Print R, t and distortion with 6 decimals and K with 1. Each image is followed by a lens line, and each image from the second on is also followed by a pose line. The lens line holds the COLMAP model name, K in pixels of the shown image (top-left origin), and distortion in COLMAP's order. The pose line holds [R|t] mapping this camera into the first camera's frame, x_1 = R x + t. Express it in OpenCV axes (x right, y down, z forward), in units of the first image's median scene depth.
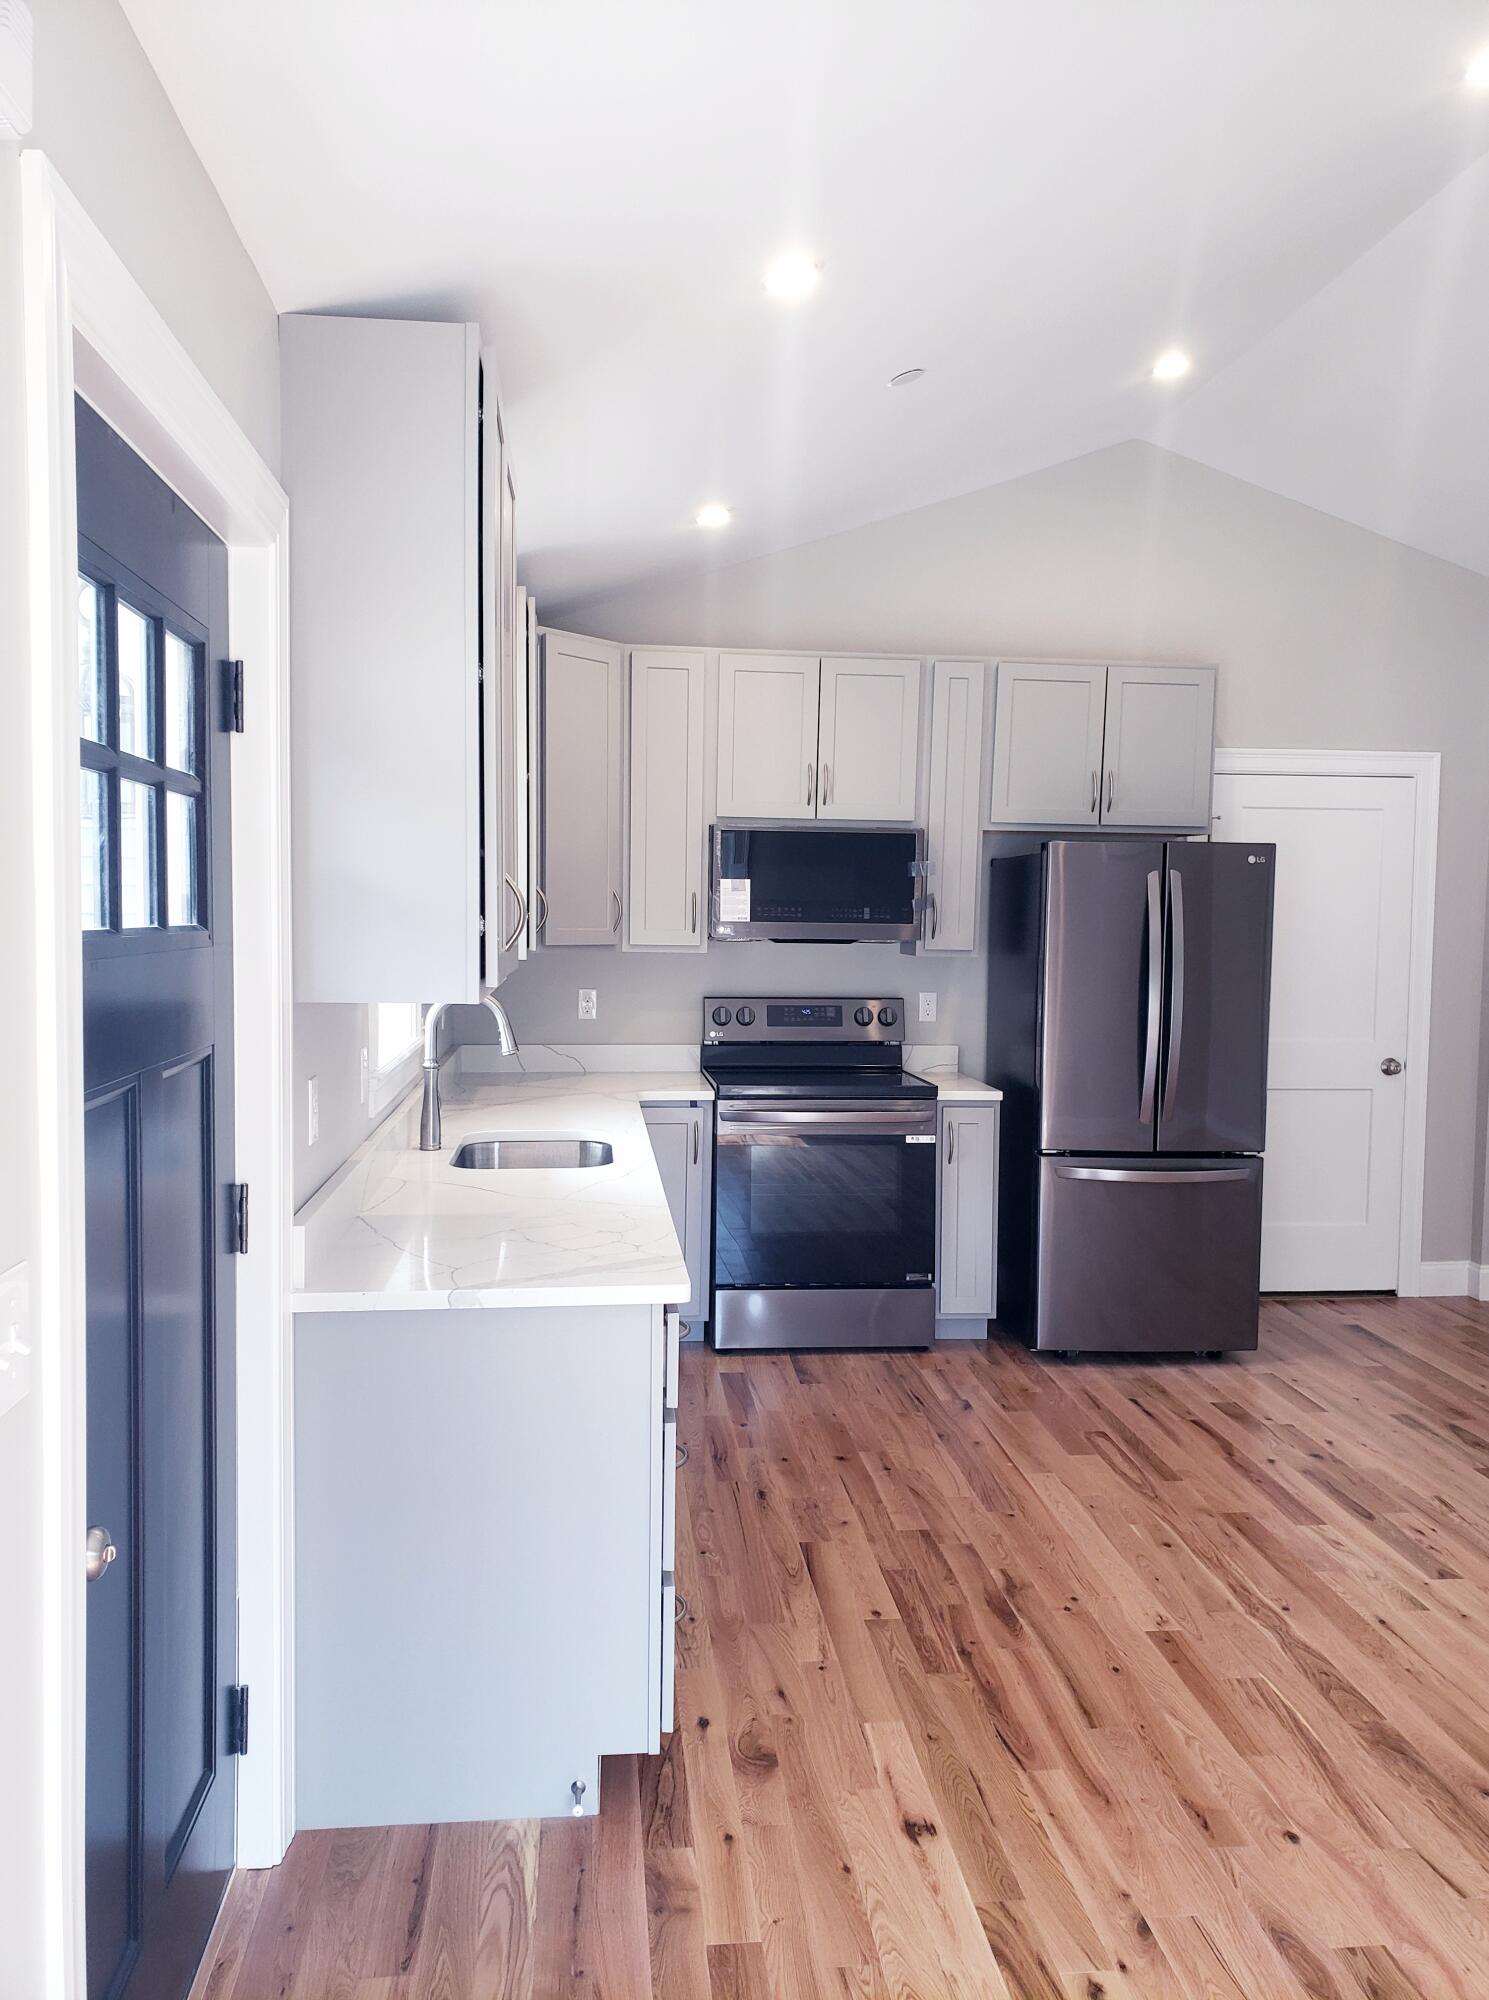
lens RADIAL K [[1556.1, 0, 739.6], [0, 1556.1, 1006.2], [0, 0, 1]] dist [0.034760, -0.004708]
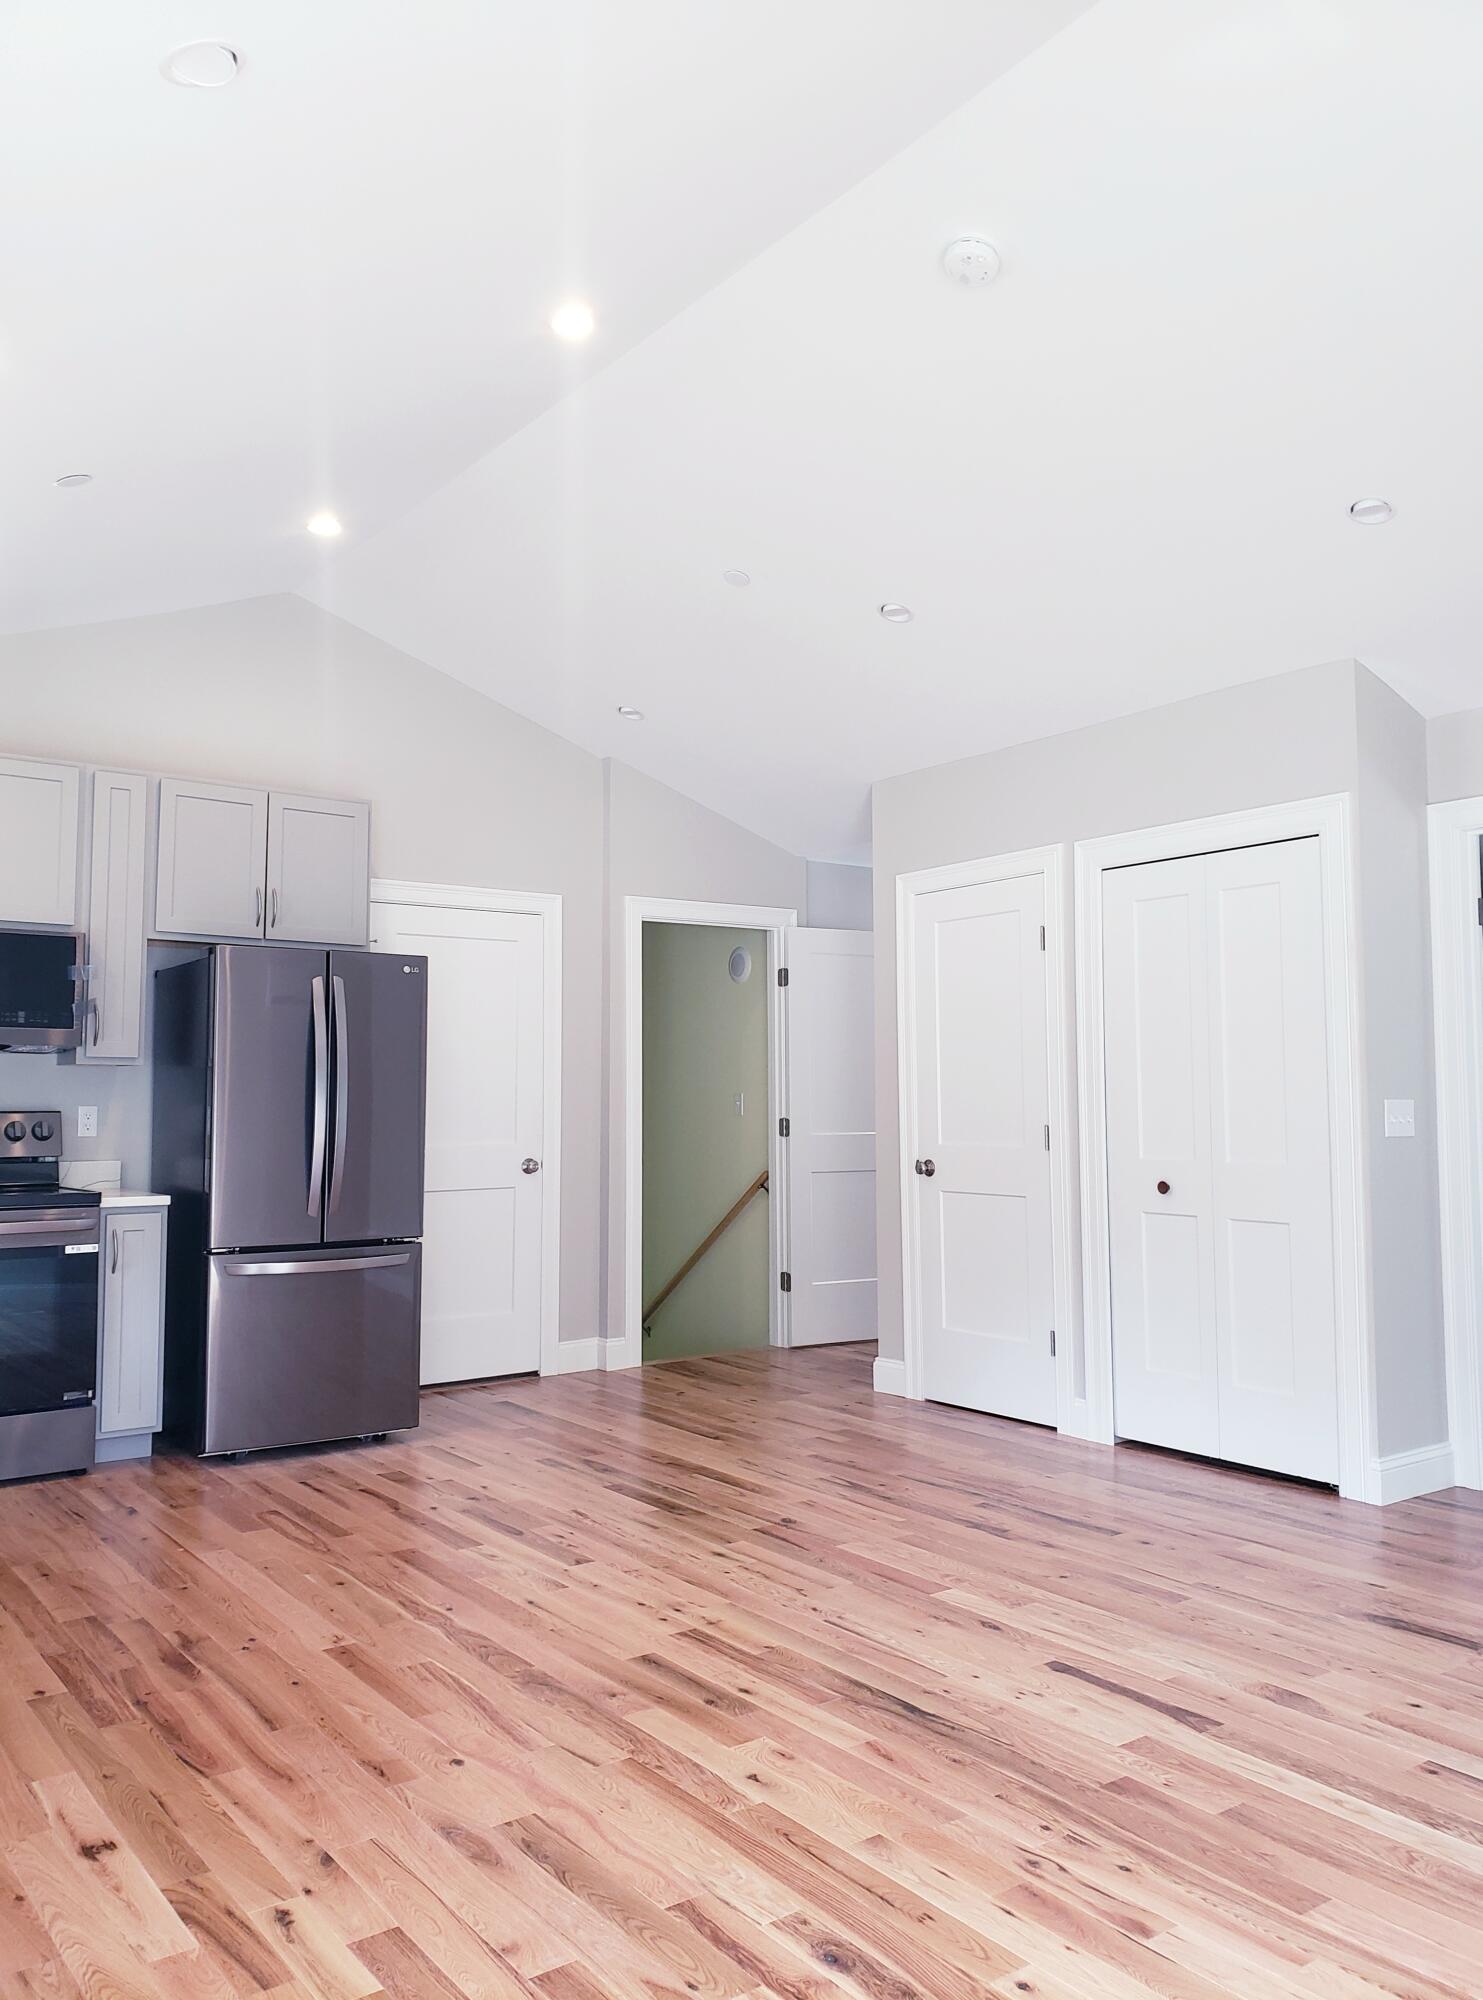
lens RADIAL K [[1556.1, 0, 737.9], [0, 1556.1, 998.5], [0, 0, 1]] dist [0.034760, -0.004708]
pose [[0.864026, 0.018431, 0.503110, -0.025555], [0.045266, 0.992438, -0.114095, 0.067236], [-0.501408, 0.121355, 0.856658, -0.063484]]
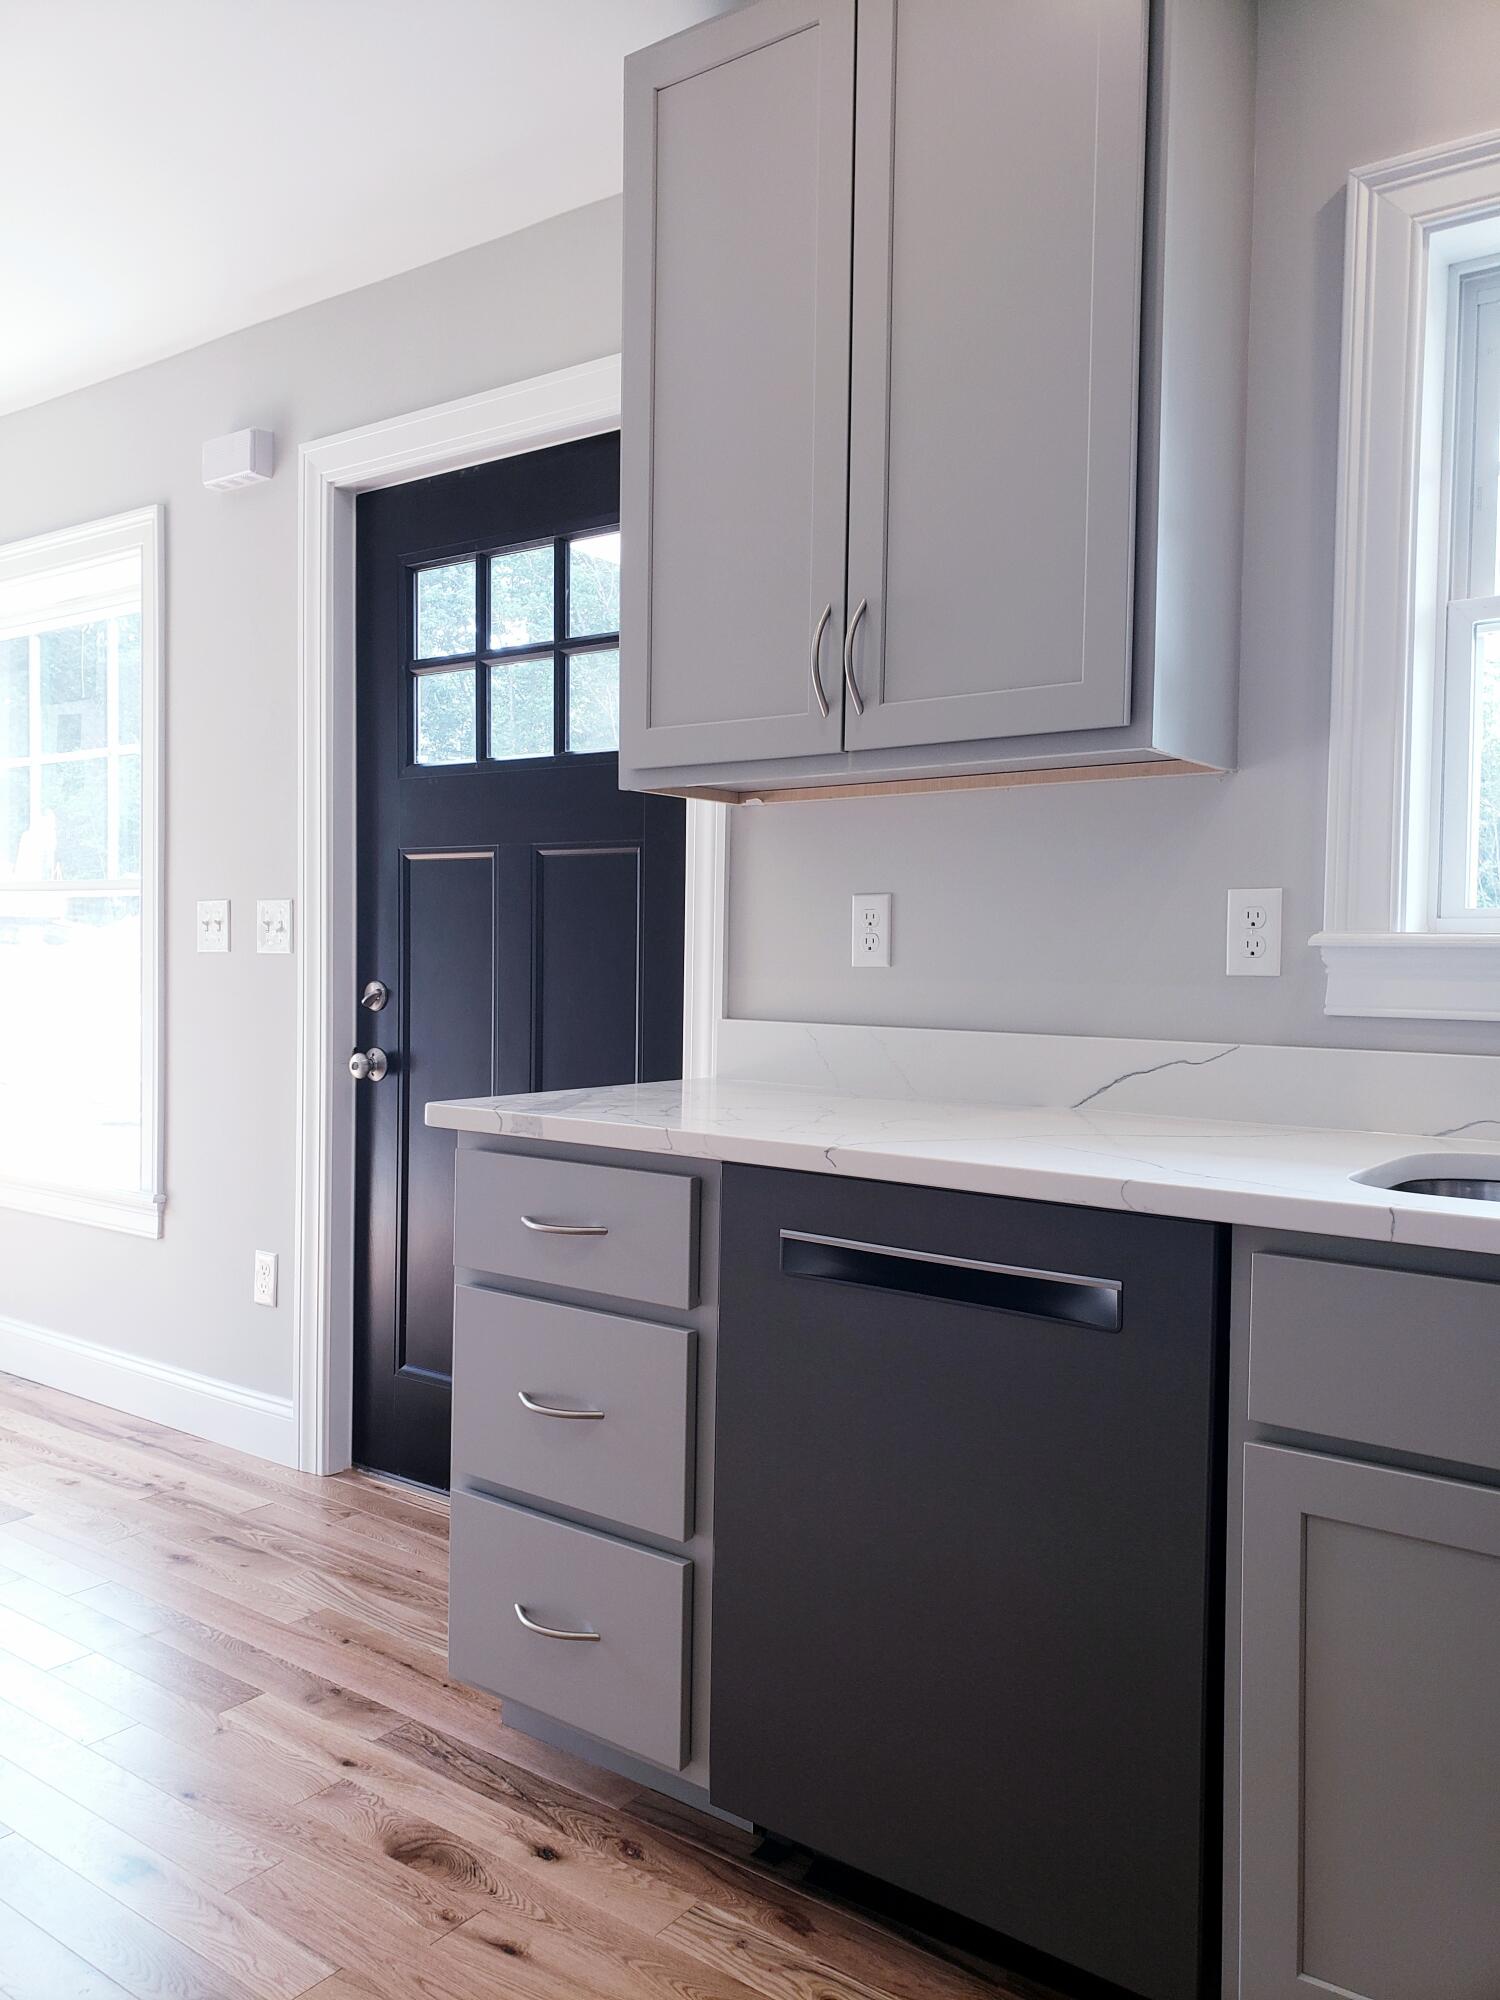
lens RADIAL K [[1556.1, 0, 726.7], [0, 1556.1, 1007.8], [0, 0, 1]] dist [0.034760, -0.004708]
pose [[-0.680264, 0.002993, -0.732961, 0.247464], [-0.067582, 0.995476, 0.066789, 0.031990], [0.729845, 0.094969, -0.676984, 0.888691]]
